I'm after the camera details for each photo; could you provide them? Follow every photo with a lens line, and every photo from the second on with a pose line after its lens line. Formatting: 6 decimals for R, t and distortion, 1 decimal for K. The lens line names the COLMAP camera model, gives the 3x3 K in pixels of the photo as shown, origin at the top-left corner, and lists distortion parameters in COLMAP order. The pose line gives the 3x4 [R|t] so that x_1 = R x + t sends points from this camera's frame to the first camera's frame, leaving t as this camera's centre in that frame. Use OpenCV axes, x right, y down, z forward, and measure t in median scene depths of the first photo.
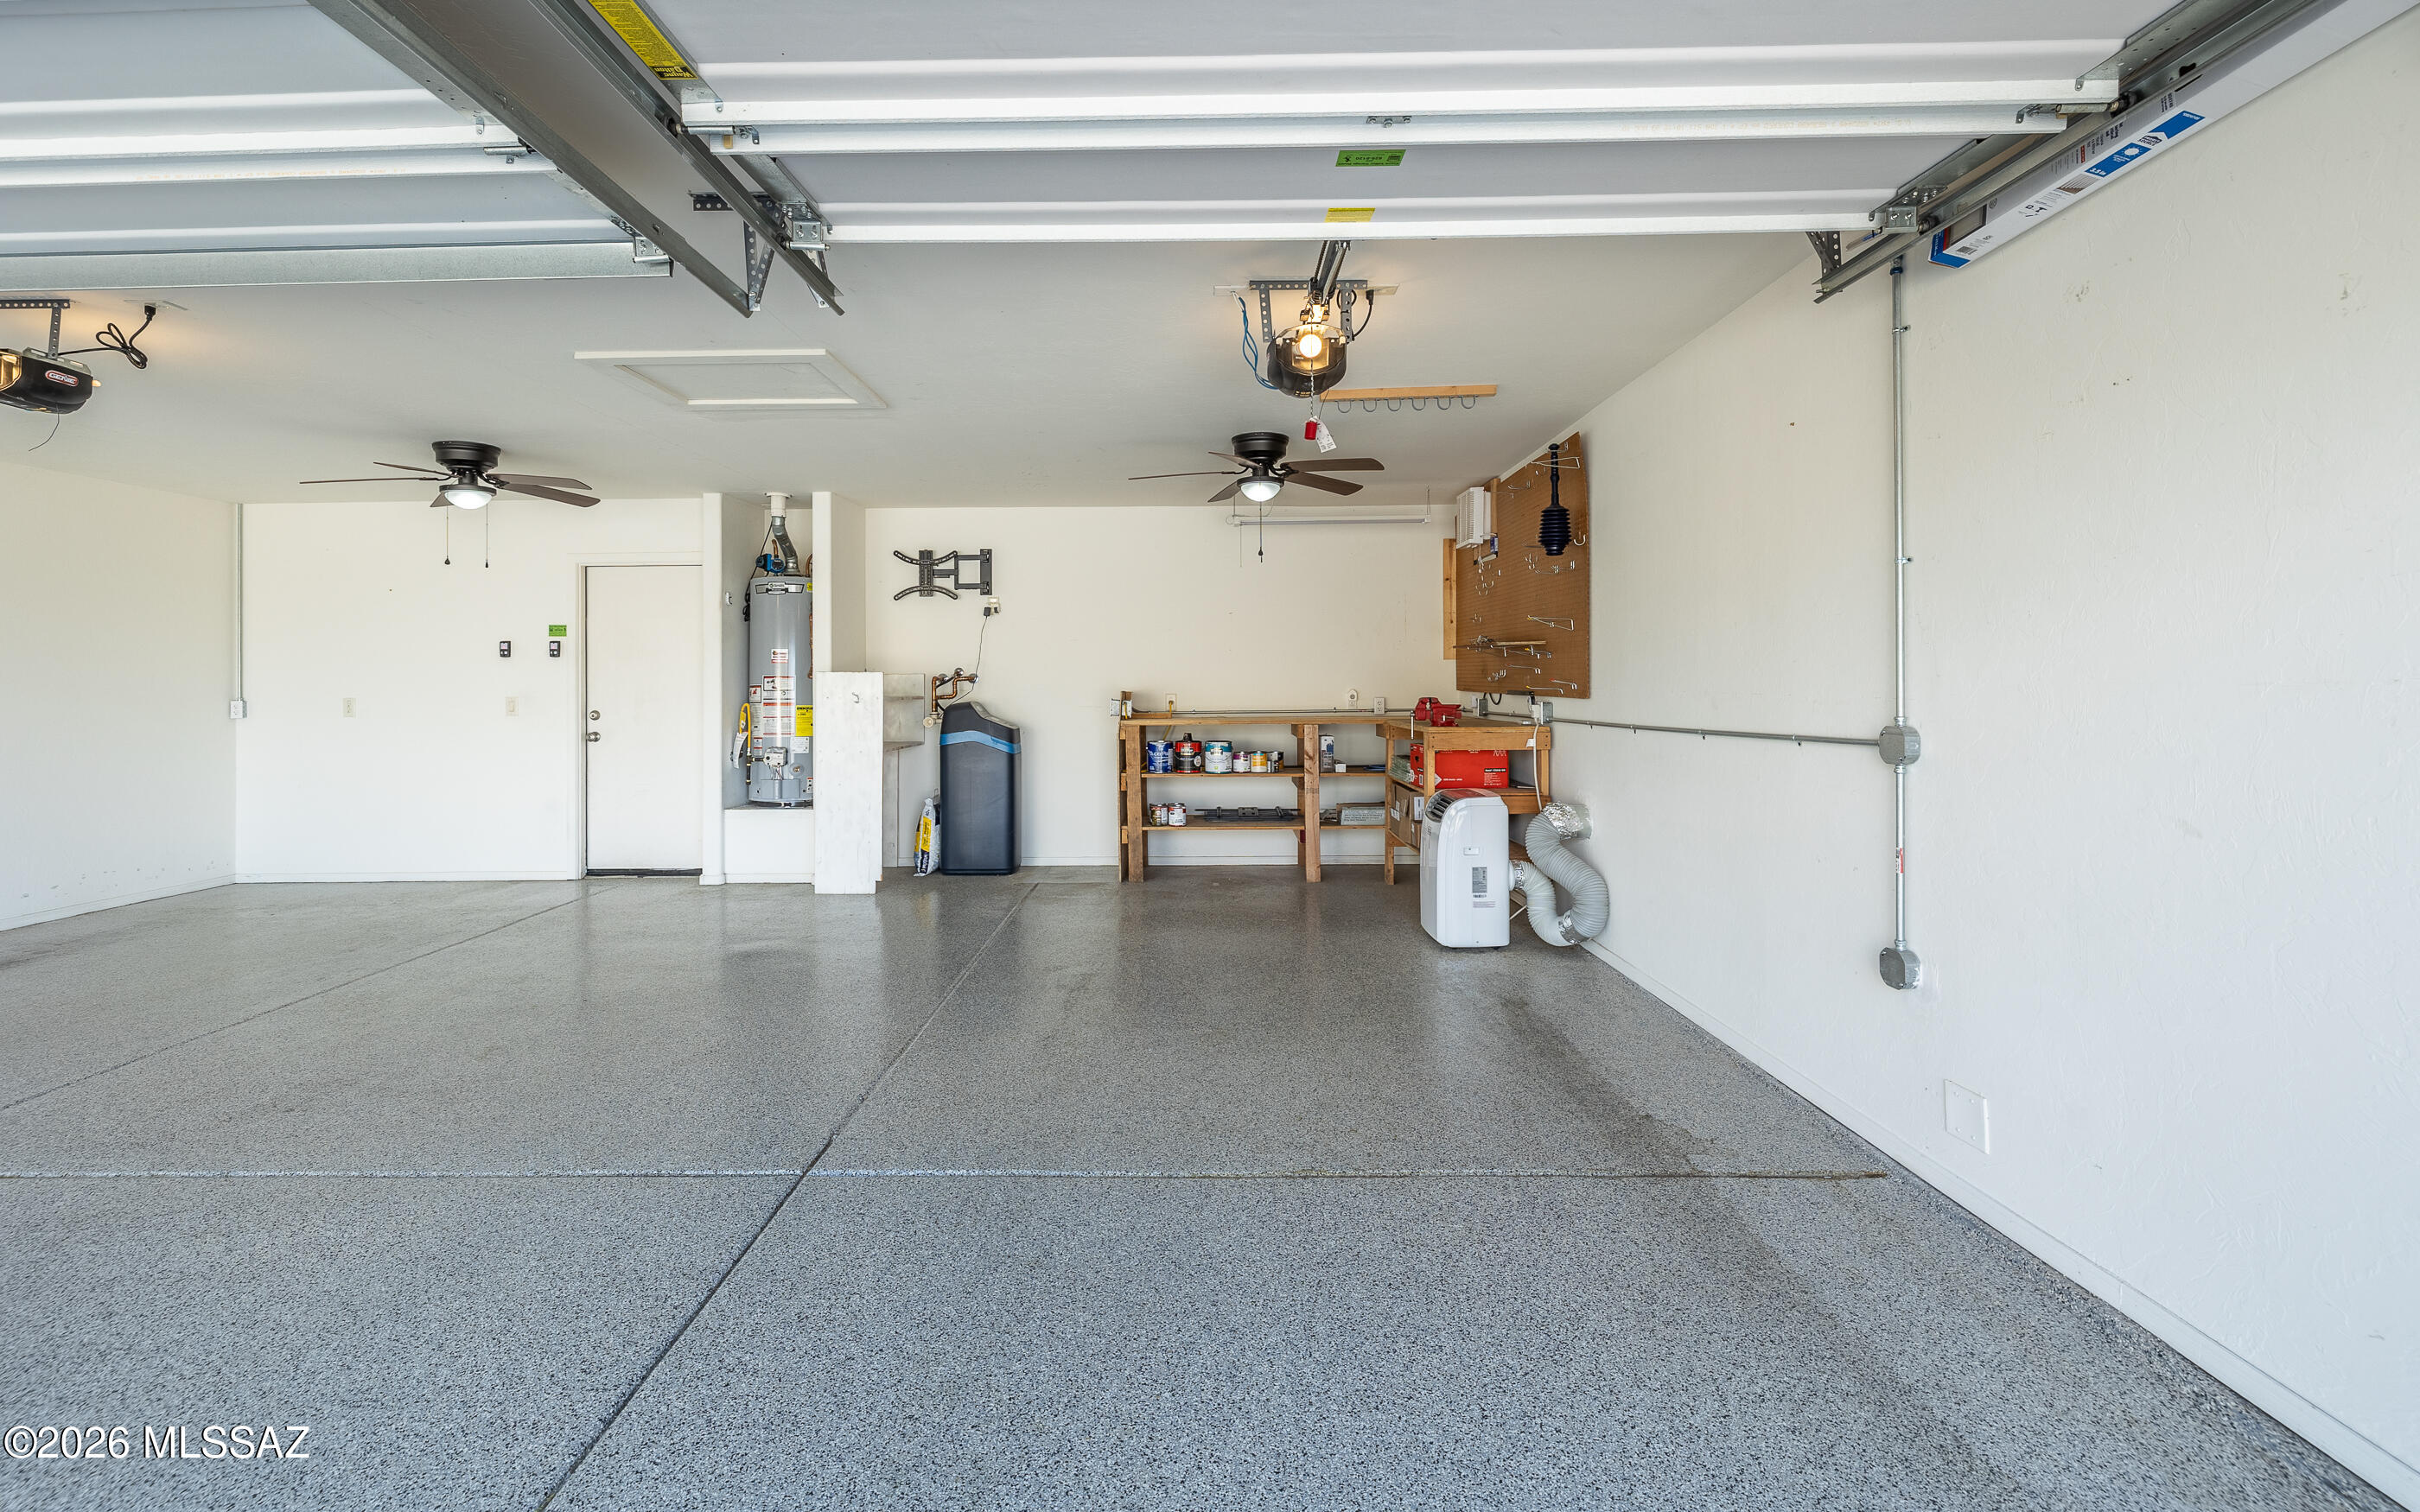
lens RADIAL K [[1038.4, 0, 1204.8], [0, 1038.4, 658.3], [0, 0, 1]] dist [0.004728, -0.000155]
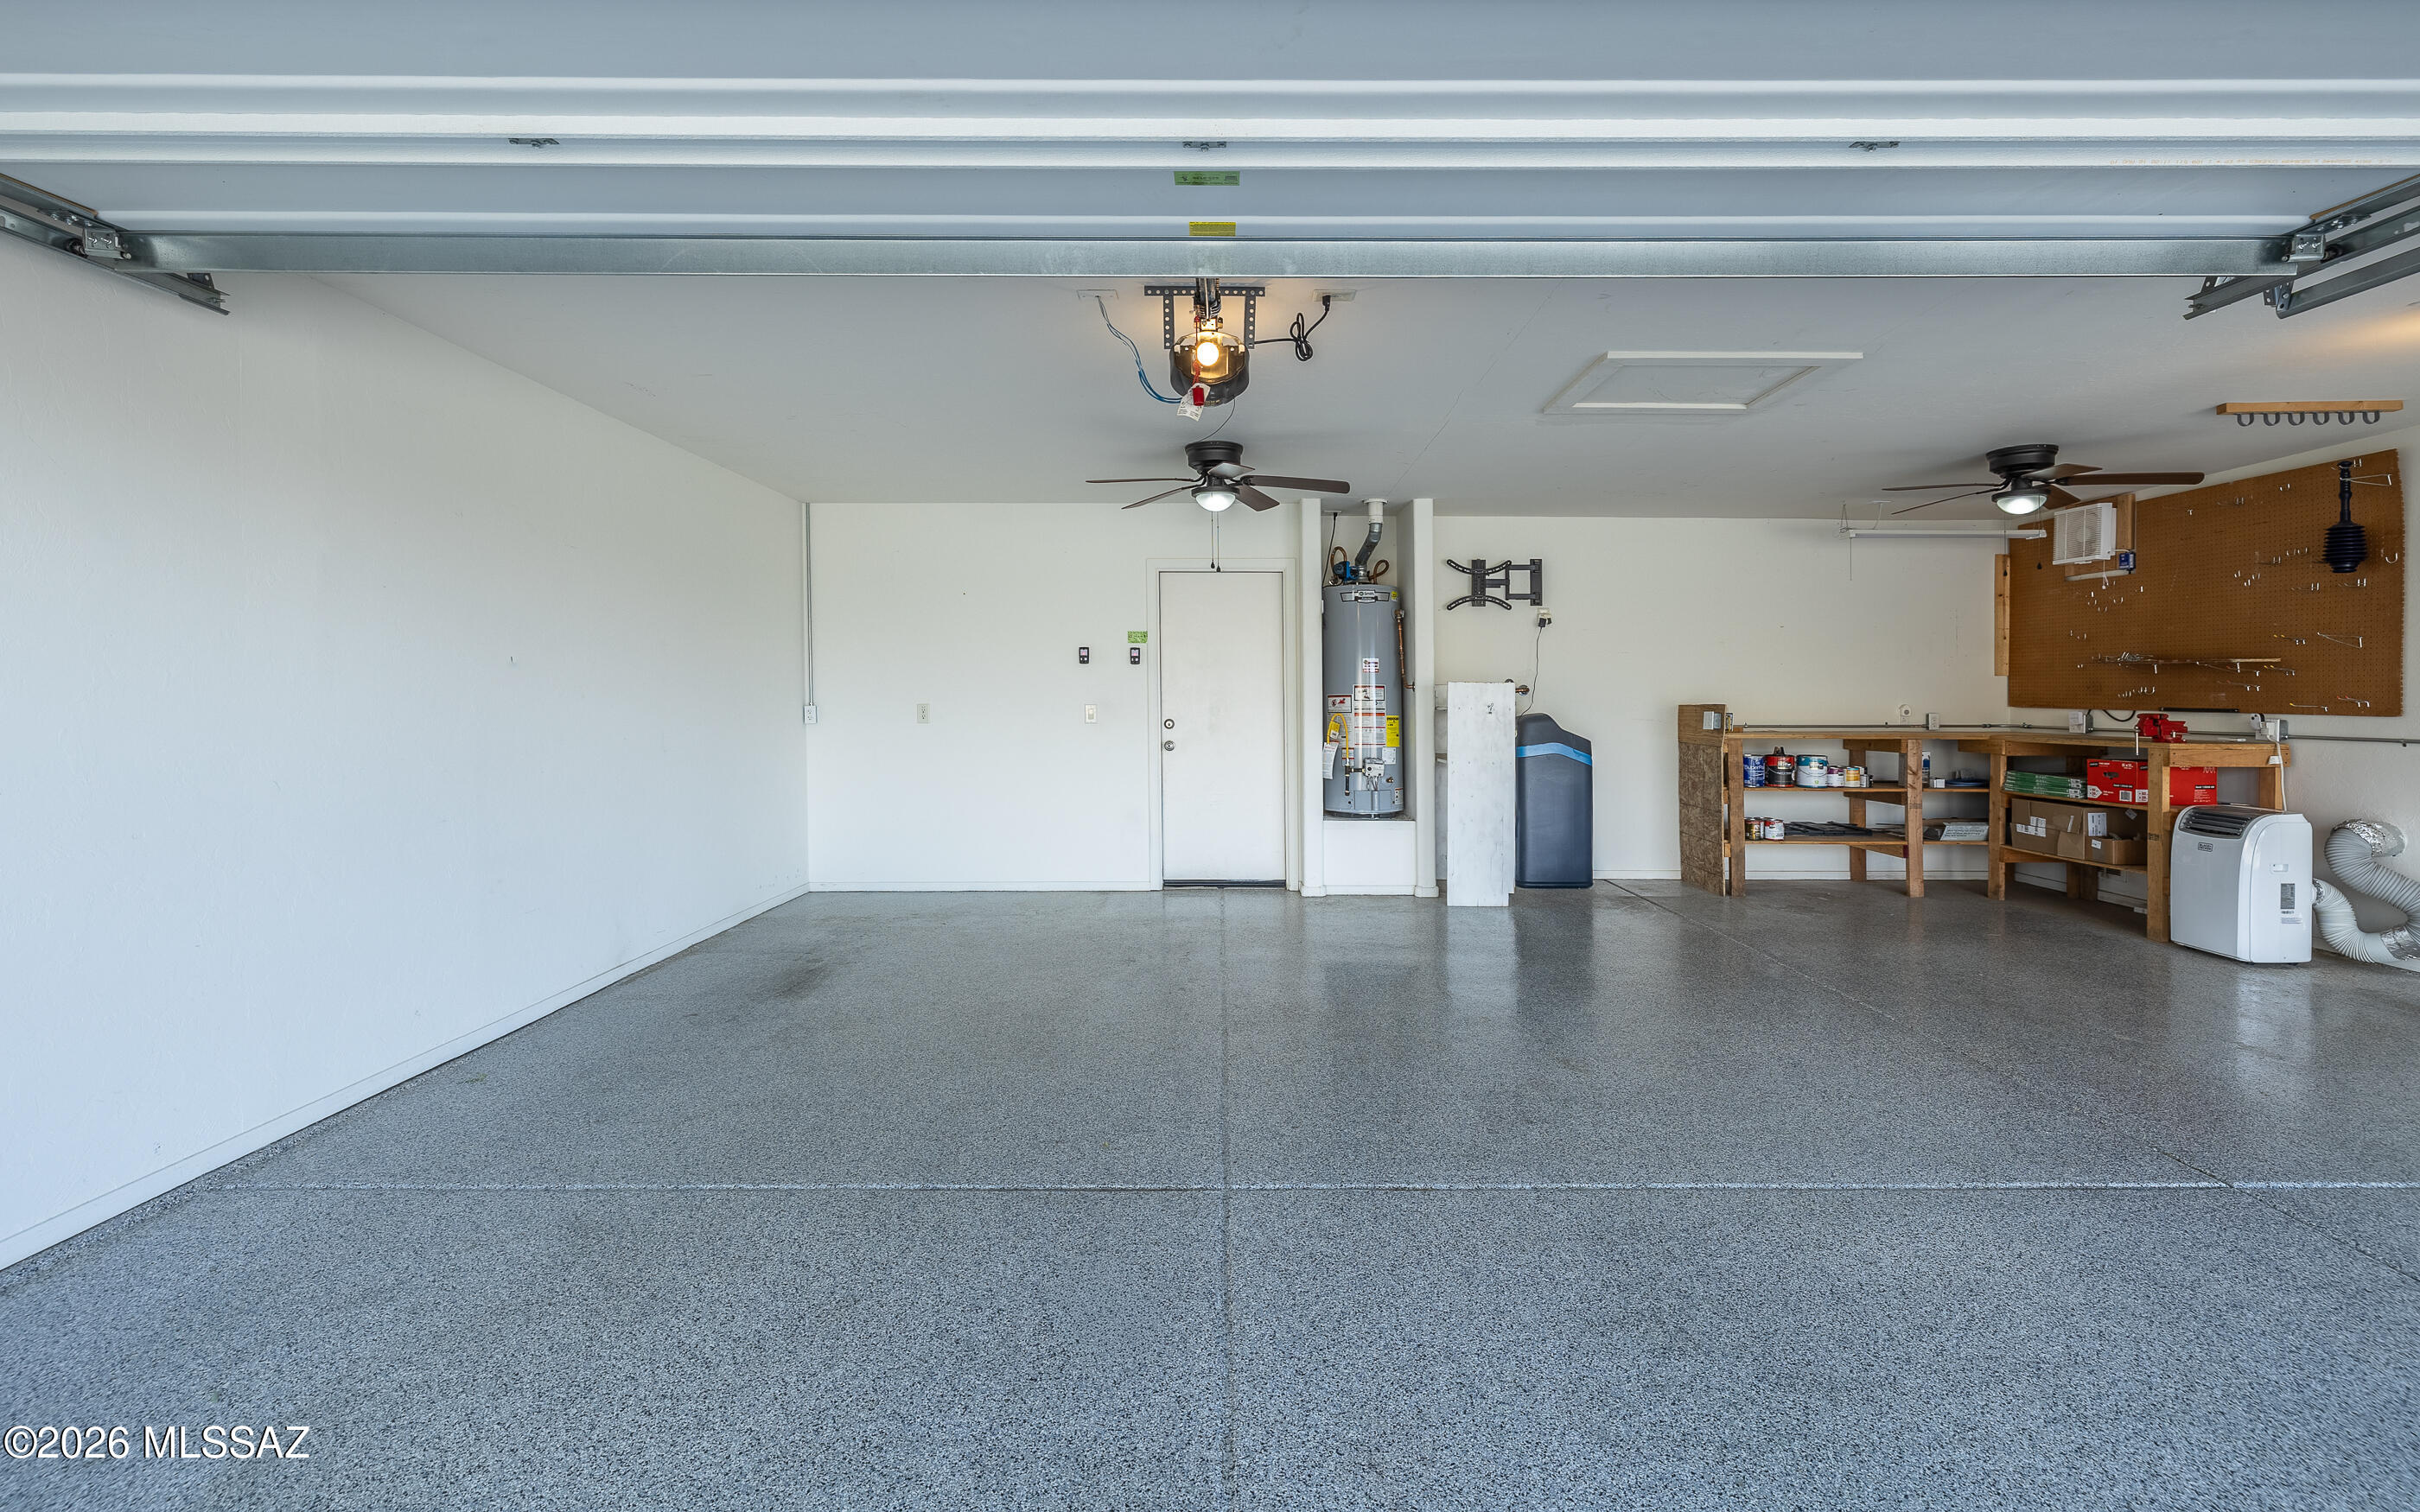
lens RADIAL K [[1043.6, 0, 1140.8], [0, 1043.6, 686.0], [0, 0, 1]] dist [-0.001716, -0.000035]
pose [[0.999640, 0.010735, 0.024602, -0.643309], [-0.011028, 0.999870, 0.011799, 0.008107], [-0.024472, -0.012066, 0.999628, 0.017640]]
